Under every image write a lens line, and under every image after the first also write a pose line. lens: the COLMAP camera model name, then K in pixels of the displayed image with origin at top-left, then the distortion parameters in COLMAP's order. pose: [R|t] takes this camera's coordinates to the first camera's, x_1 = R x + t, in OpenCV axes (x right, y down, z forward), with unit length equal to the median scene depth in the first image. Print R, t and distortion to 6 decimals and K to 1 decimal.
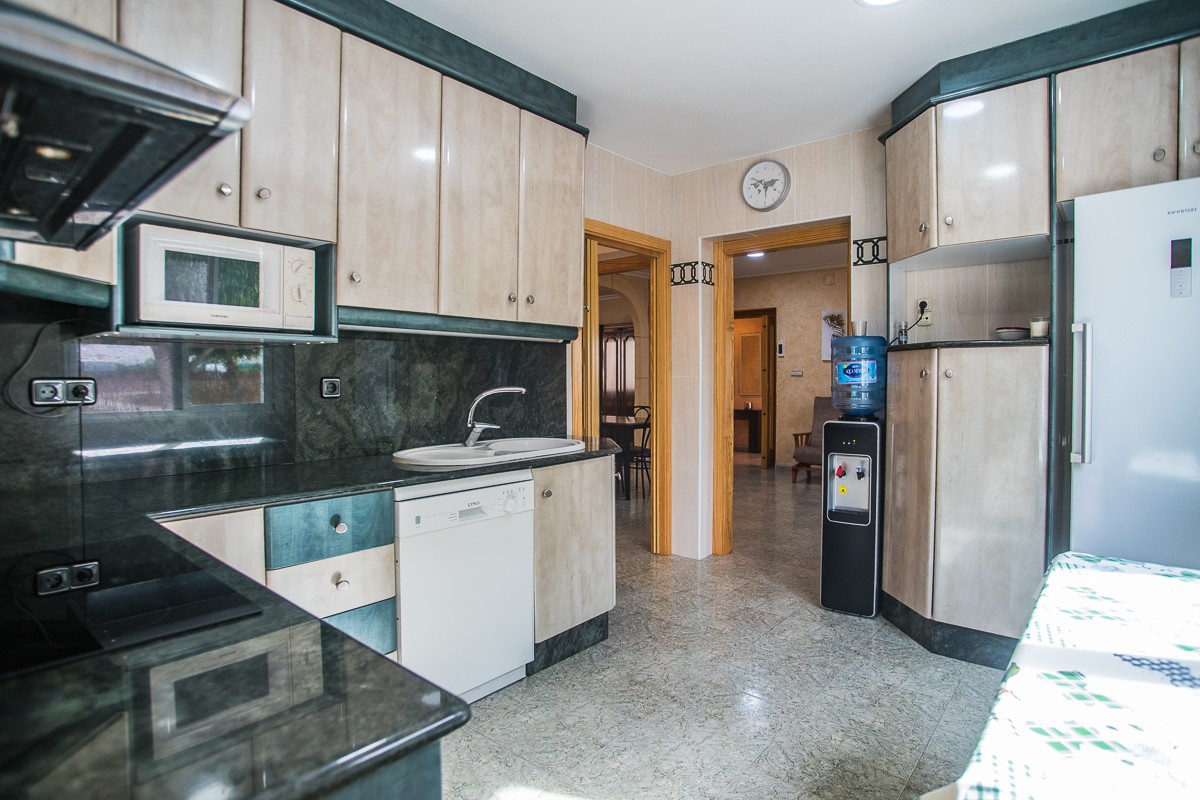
lens RADIAL K [[602.1, 0, 600.3], [0, 602.1, 395.1], [0, 0, 1]] dist [-0.046986, 0.006022]
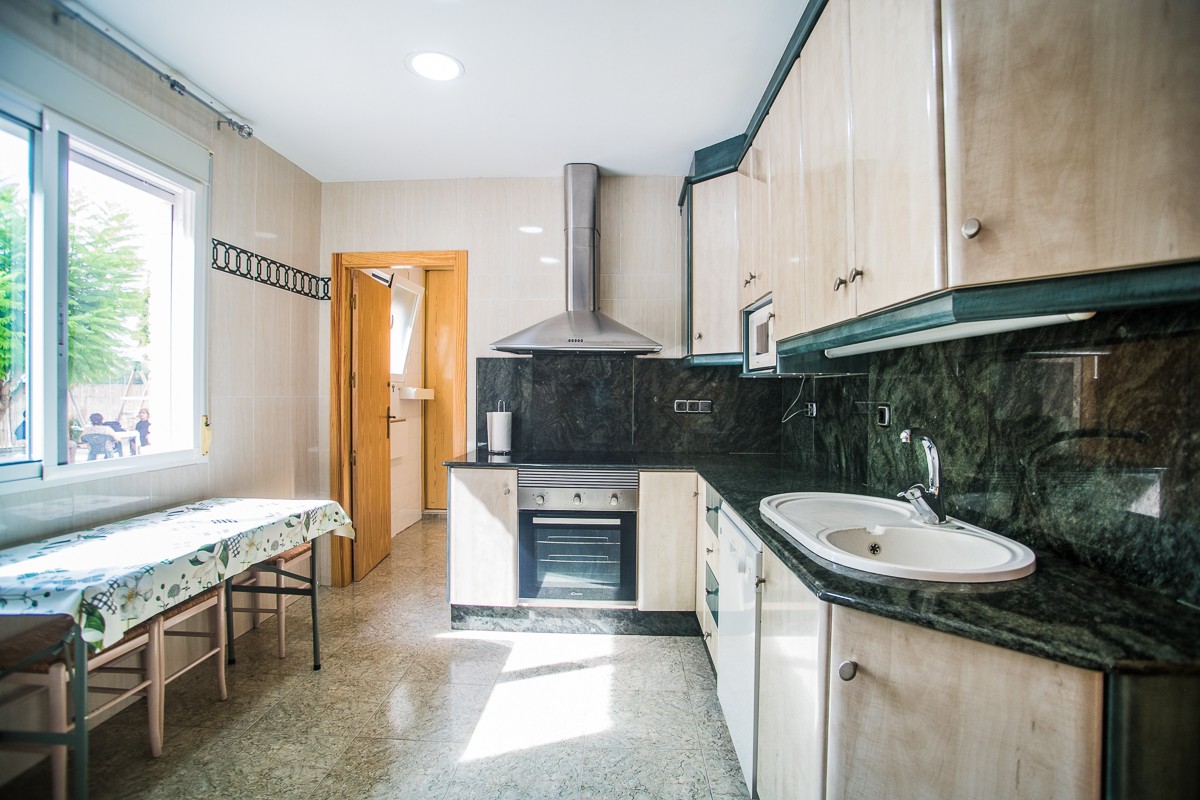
lens RADIAL K [[602.1, 0, 602.7], [0, 602.1, 392.6], [0, 0, 1]] dist [-0.046986, 0.006022]
pose [[-0.778240, 0.001725, -0.627965, 0.406954], [-0.018131, 0.999518, 0.025215, -0.054259], [0.627705, 0.031008, -0.777833, 1.220943]]
